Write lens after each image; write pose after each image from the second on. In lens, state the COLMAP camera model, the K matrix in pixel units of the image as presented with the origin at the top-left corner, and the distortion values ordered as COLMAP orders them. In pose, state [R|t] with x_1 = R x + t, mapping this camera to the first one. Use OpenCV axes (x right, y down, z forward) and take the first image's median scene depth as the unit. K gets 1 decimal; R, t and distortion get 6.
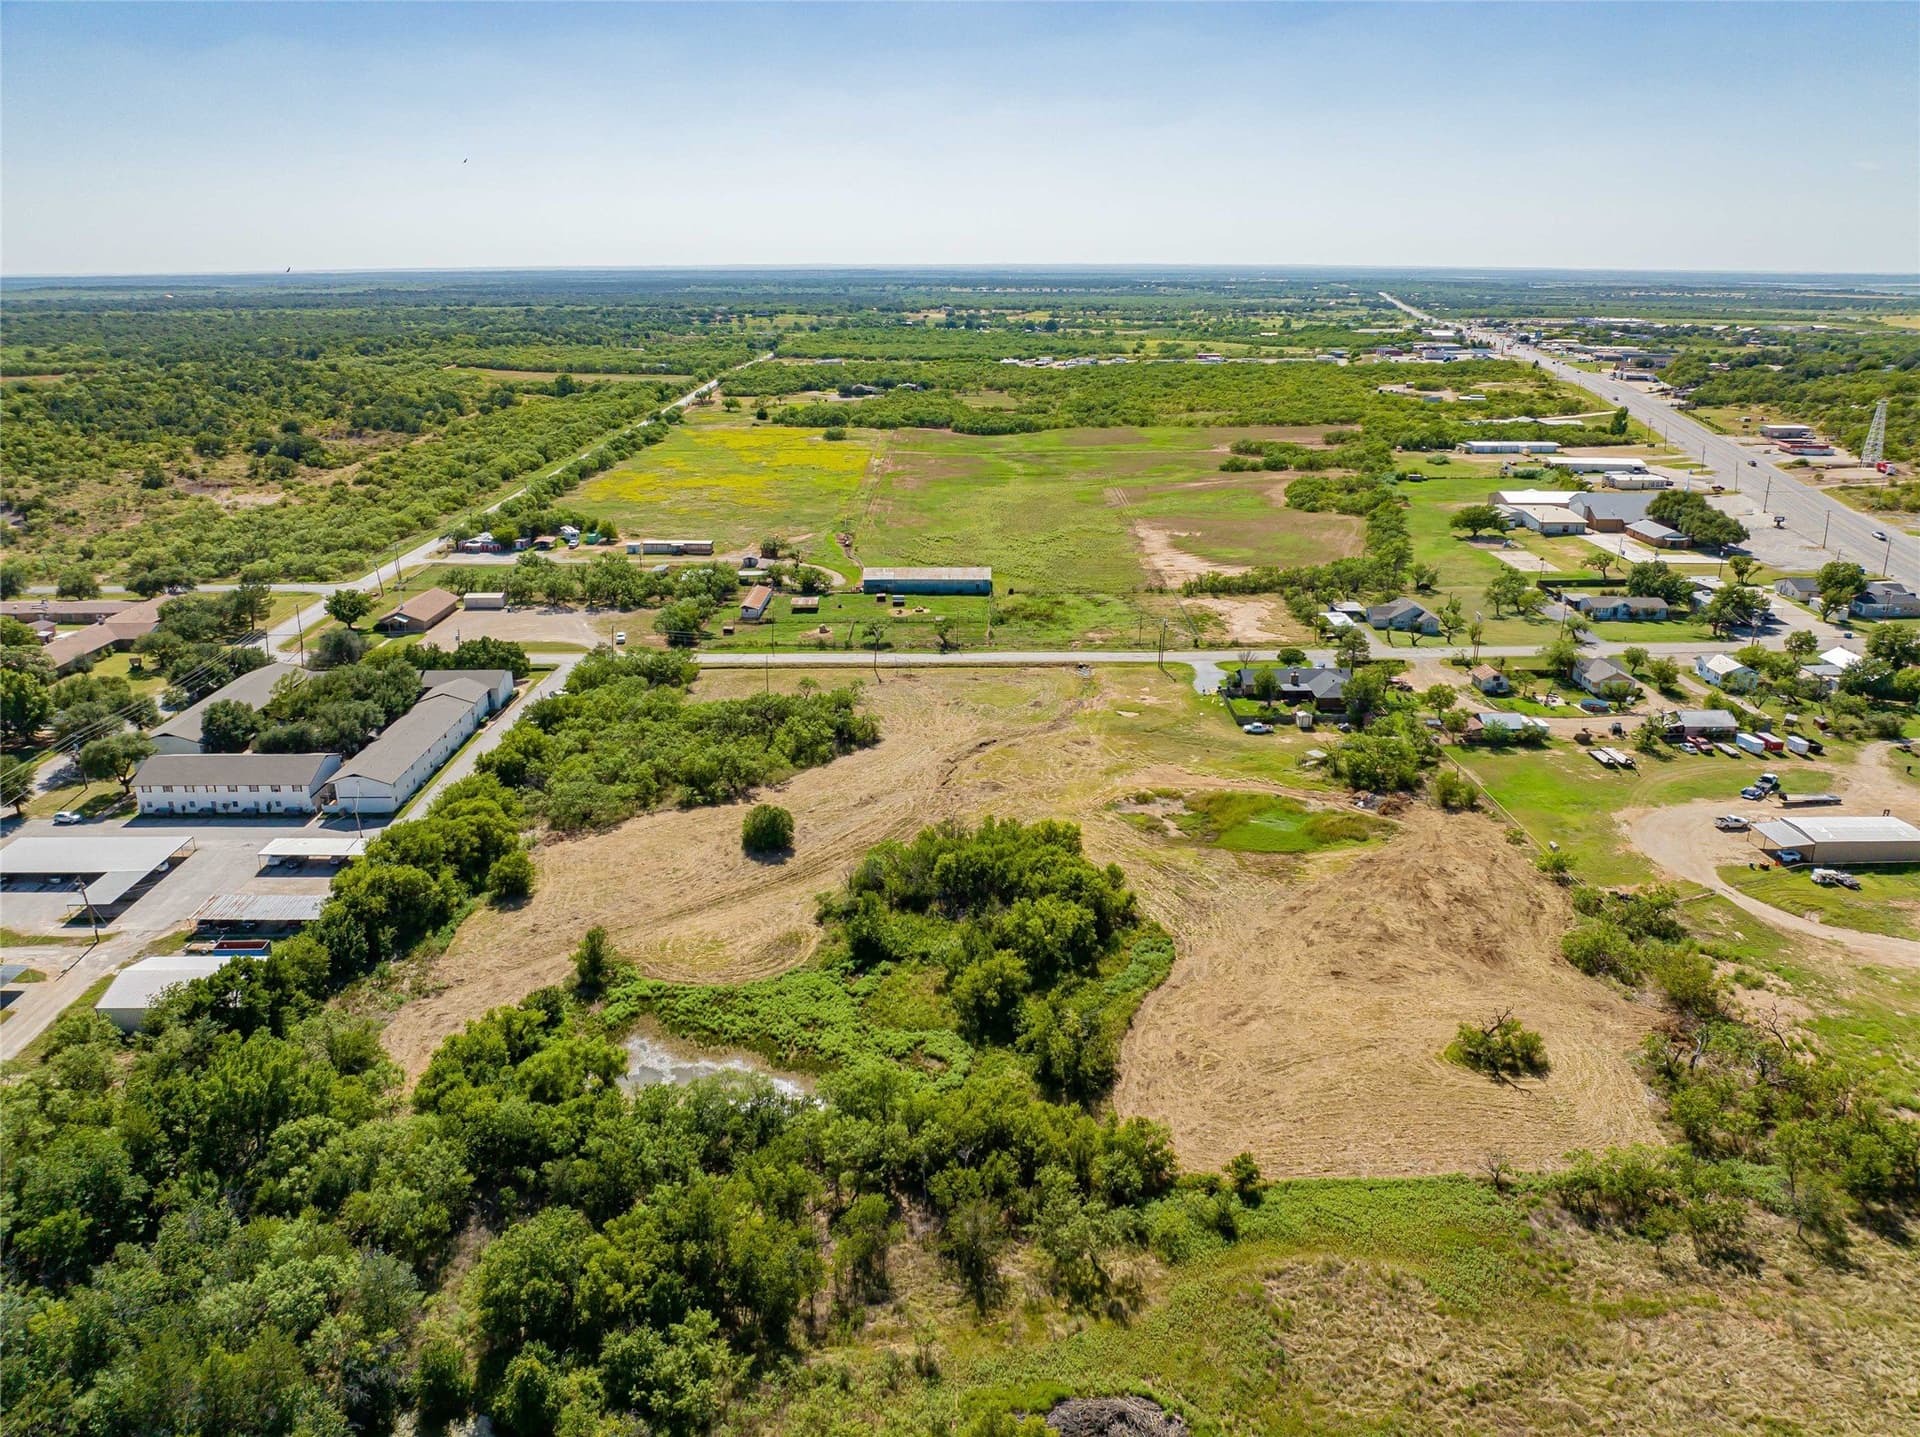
lens RADIAL K [[1349.2, 0, 967.8], [0, 1349.2, 716.2], [0, 0, 1]] dist [-0.035342, -0.000422]
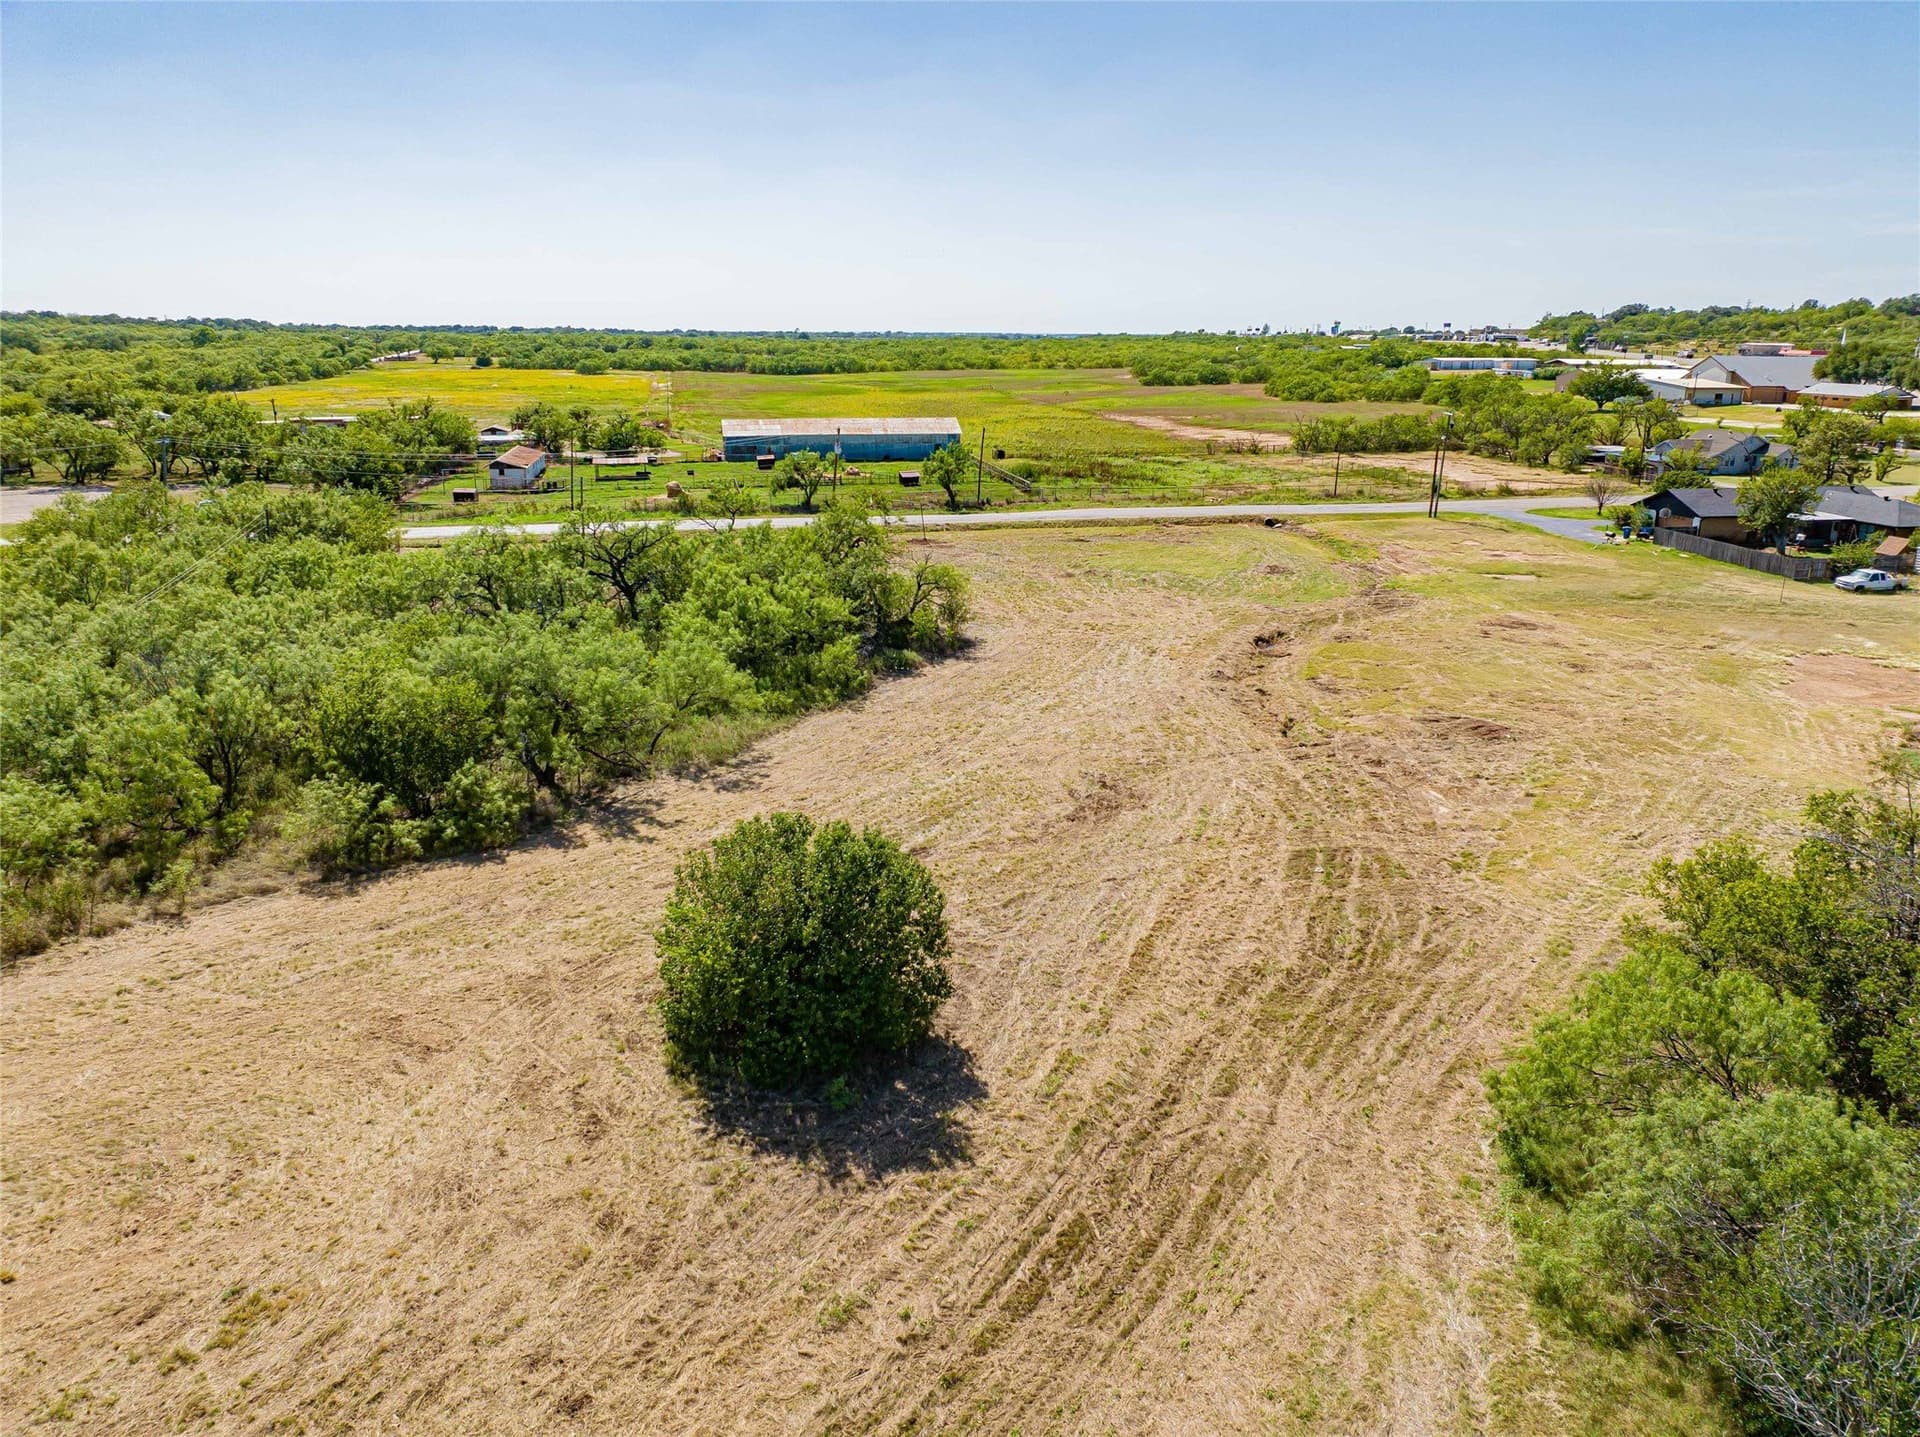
lens RADIAL K [[1349.2, 0, 967.8], [0, 1349.2, 716.2], [0, 0, 1]] dist [-0.035342, -0.000422]
pose [[0.979292, -0.050563, 0.196039, -0.135721], [0.059780, 0.997353, -0.041382, 0.051445], [-0.193428, 0.052245, 0.979722, 0.687137]]
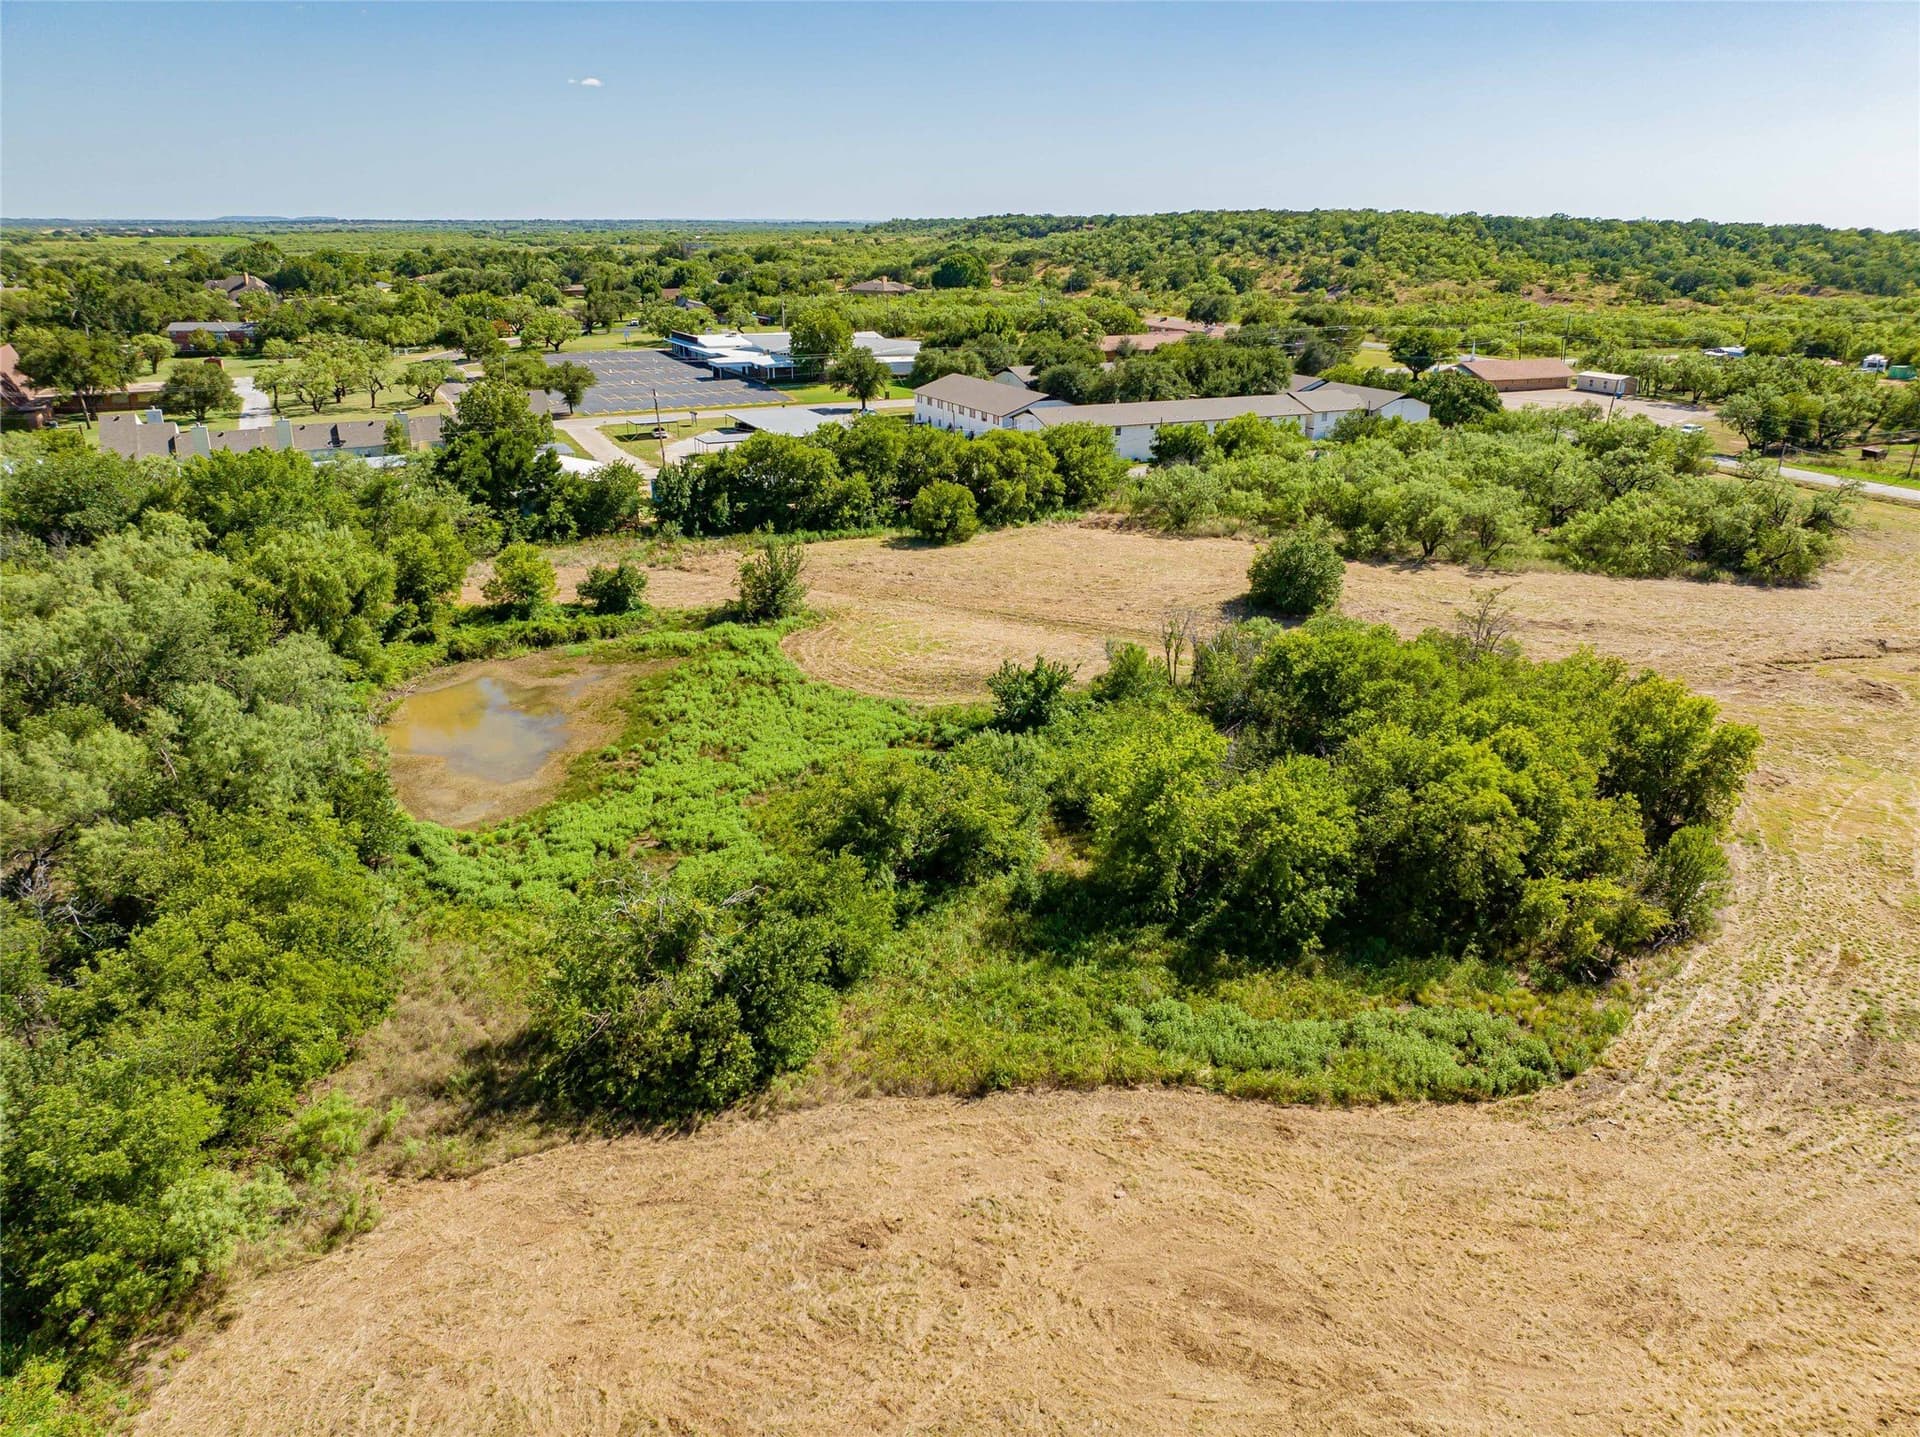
lens RADIAL K [[1349.2, 0, 967.8], [0, 1349.2, 716.2], [0, 0, 1]] dist [-0.035342, -0.000422]
pose [[0.424928, 0.317620, -0.847675, 0.227120], [-0.299314, 0.933051, 0.199568, 0.056763], [0.854311, 0.168919, 0.491548, 0.535814]]
